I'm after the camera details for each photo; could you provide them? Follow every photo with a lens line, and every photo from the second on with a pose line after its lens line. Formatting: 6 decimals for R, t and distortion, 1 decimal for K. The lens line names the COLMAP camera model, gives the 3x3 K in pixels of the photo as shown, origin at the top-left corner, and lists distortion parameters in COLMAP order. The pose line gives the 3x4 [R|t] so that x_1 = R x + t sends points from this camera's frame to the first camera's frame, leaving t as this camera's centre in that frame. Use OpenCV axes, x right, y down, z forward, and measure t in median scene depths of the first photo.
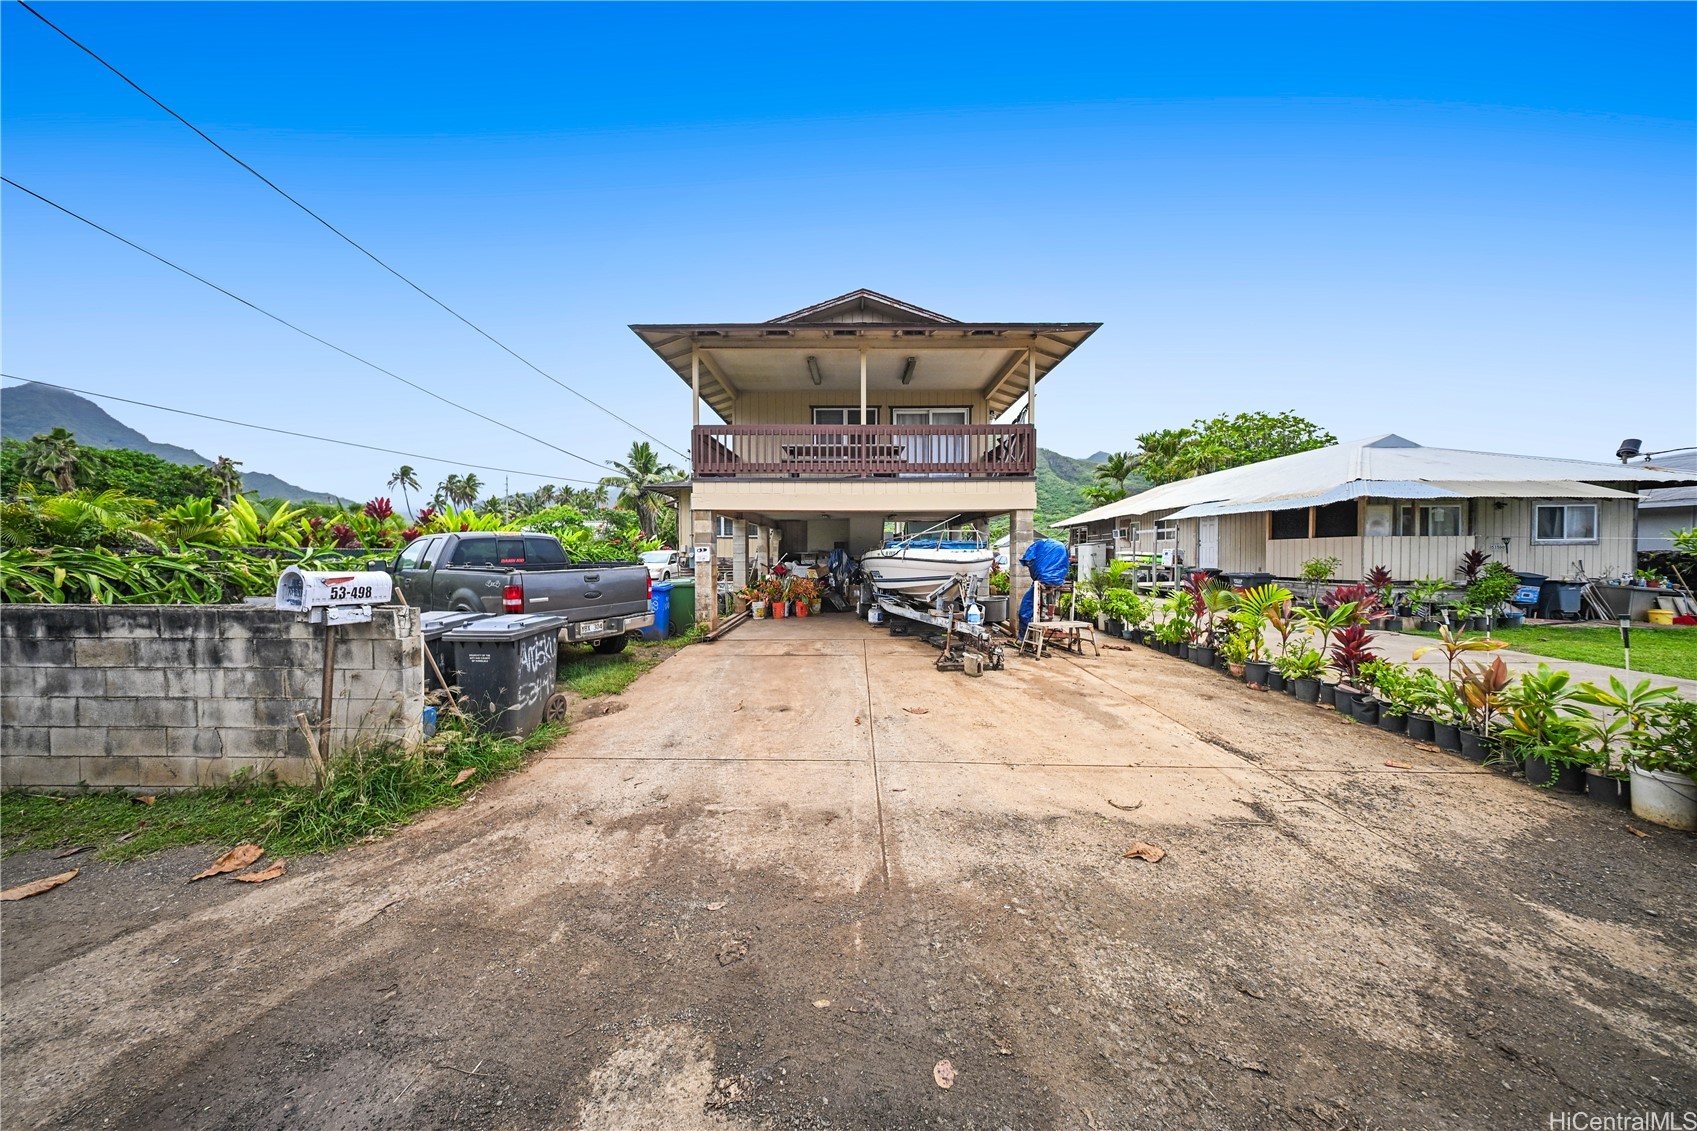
lens RADIAL K [[496.0, 0, 849.0], [0, 496.0, 559.2], [0, 0, 1]] dist [-0.000741, -0.000086]
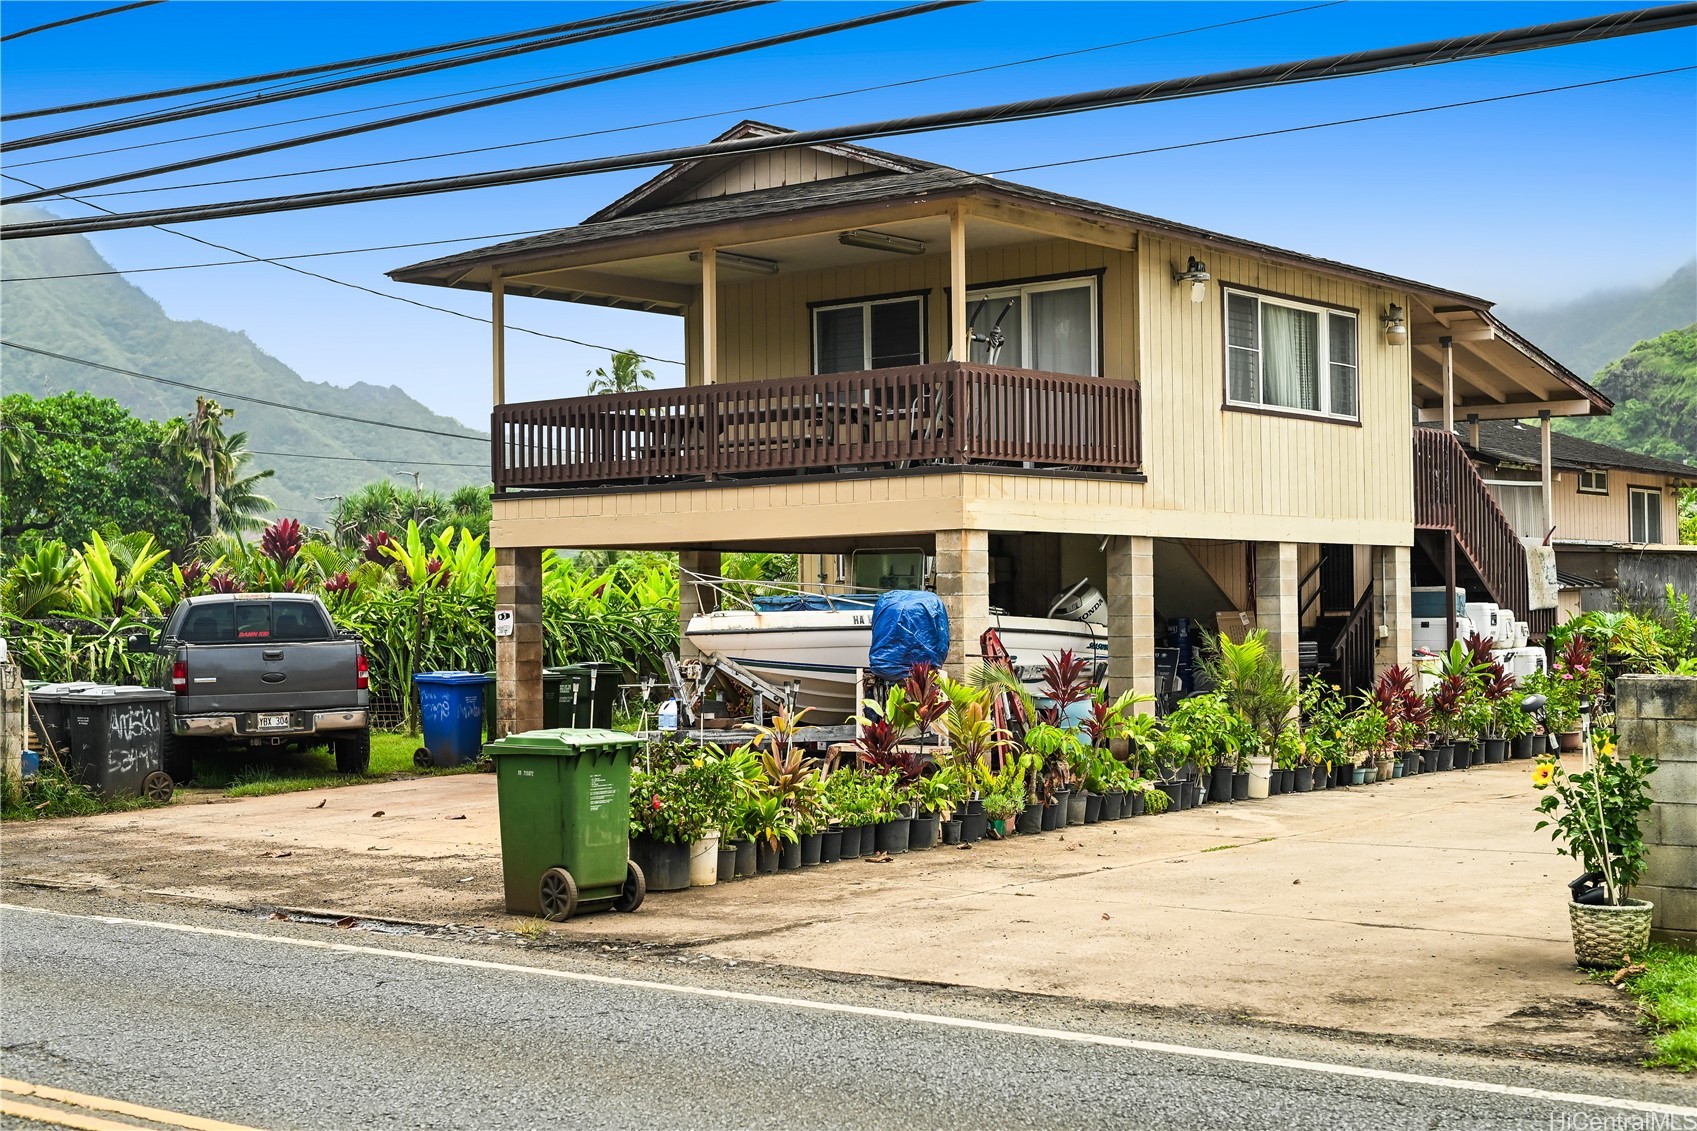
lens RADIAL K [[2405.0, 0, 850.1], [0, 2405.0, 566.6], [0, 0, 1]] dist [0.029812, 0.000000]
pose [[0.776504, -0.020960, -0.629763, 1.830818], [-0.002182, 0.999351, -0.035951, 0.023829], [0.630108, 0.029291, 0.775955, -0.961719]]
